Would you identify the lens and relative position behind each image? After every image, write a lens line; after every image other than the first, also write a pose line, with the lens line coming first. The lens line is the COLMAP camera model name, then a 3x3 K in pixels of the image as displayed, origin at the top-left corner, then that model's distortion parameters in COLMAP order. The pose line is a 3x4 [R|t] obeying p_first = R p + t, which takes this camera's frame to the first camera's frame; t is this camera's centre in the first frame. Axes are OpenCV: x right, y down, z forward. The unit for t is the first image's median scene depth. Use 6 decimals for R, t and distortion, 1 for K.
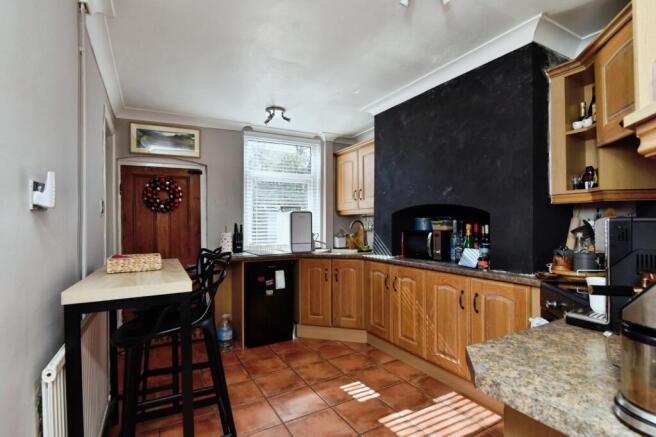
lens RADIAL K [[328.6, 0, 328.0], [0, 328.6, 218.5], [0, 0, 1]] dist [-0.000283, -0.000201]
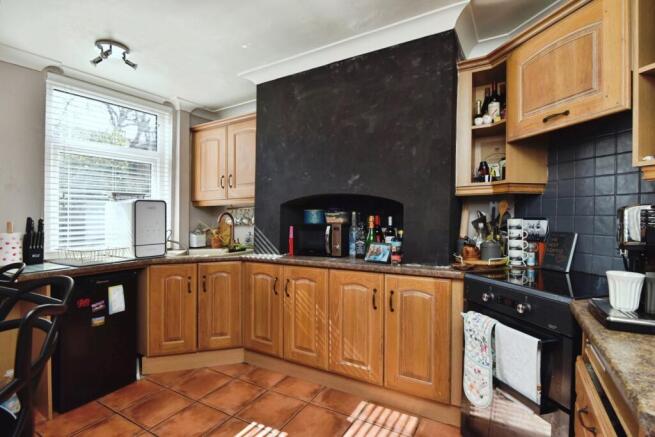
lens RADIAL K [[318.5, 0, 328.0], [0, 318.5, 213.3], [0, 0, 1]] dist [0.000201, -0.009746]
pose [[0.861797, -0.000660, 0.507253, -0.115152], [-0.000844, 0.999996, 0.002735, 0.005971], [-0.507253, -0.002785, 0.861793, 0.236043]]
